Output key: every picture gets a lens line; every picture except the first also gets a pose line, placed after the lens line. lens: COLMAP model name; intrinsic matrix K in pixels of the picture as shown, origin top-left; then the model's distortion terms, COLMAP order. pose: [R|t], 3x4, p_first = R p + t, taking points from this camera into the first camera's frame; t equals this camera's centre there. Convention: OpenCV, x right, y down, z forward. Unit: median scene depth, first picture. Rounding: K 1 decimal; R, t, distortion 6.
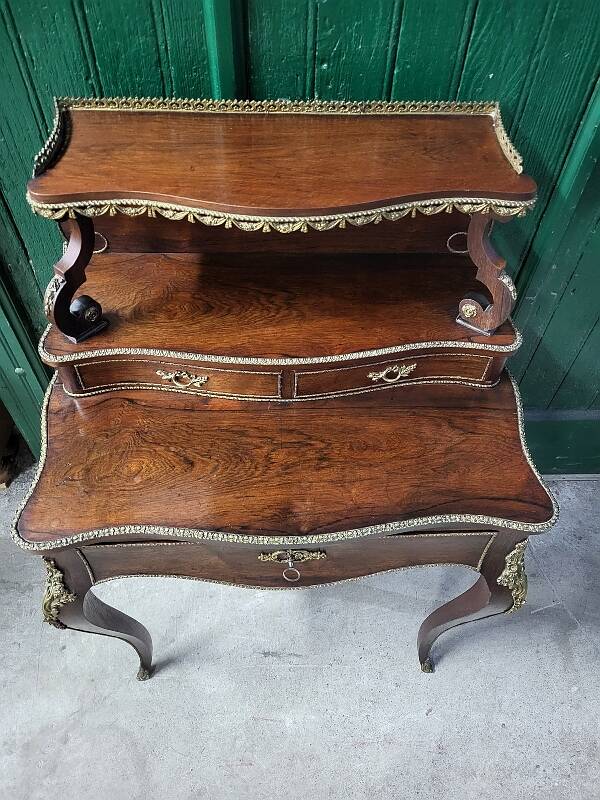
lens RADIAL K [[600.3, 0, 307.6], [0, 600.3, 406.7], [0, 0, 1]] dist [0.037749, -0.003025]
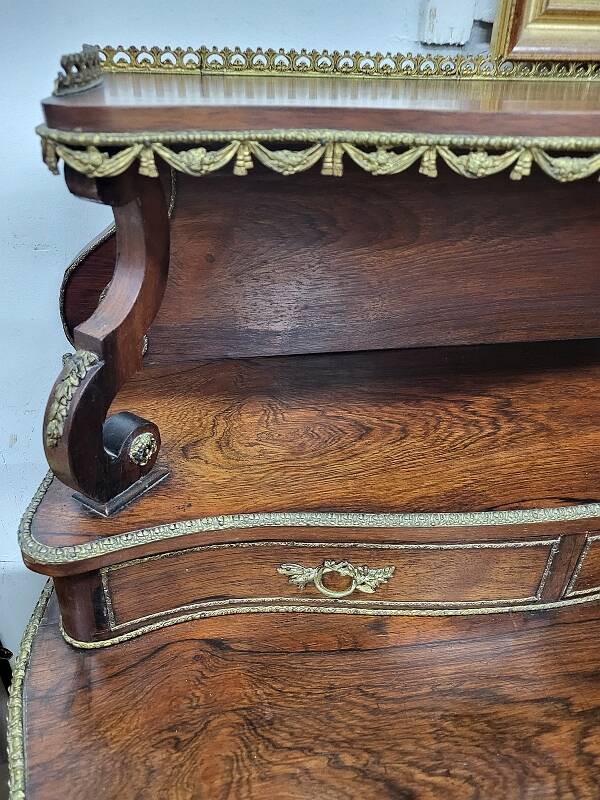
lens RADIAL K [[607.2, 0, 298.9], [0, 607.2, 415.4], [0, 0, 1]] dist [0.028425, -0.001072]
pose [[0.992374, -0.077948, 0.095491, -0.284885], [0.105710, 0.936617, -0.334027, -0.011527], [-0.063402, 0.341574, 0.937714, 0.558445]]
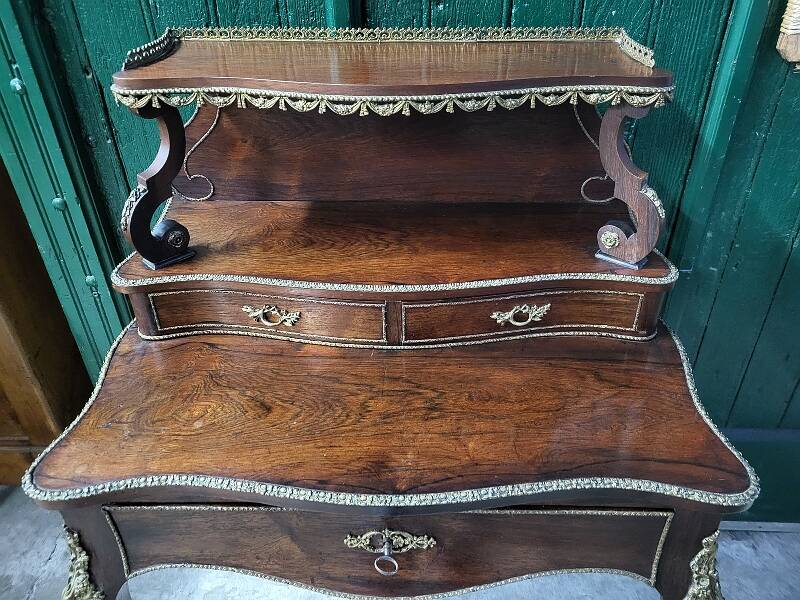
lens RADIAL K [[602.8, 0, 411.1], [0, 602.8, 299.0], [0, 0, 1]] dist [0.035472, -0.006083]
pose [[0.996473, 0.002257, -0.083880, 0.064238], [-0.028931, 0.947585, -0.318192, 0.208311], [0.078765, 0.319497, 0.944308, 0.209984]]
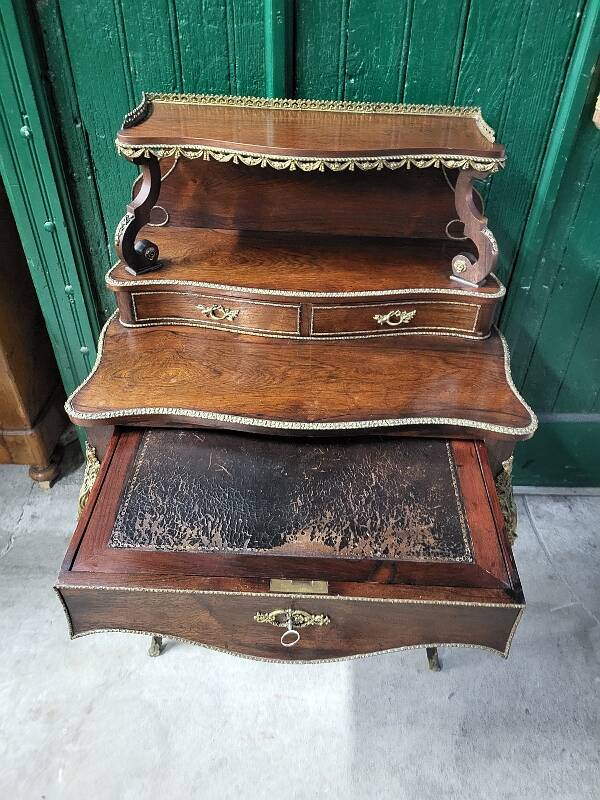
lens RADIAL K [[604.6, 0, 313.6], [0, 604.6, 401.7], [0, 0, 1]] dist [0.032561, -0.002185]
pose [[0.997593, 0.041840, -0.055291, 0.058678], [-0.053050, 0.974040, -0.220073, 0.402770], [0.044647, 0.222477, 0.973915, -0.133317]]
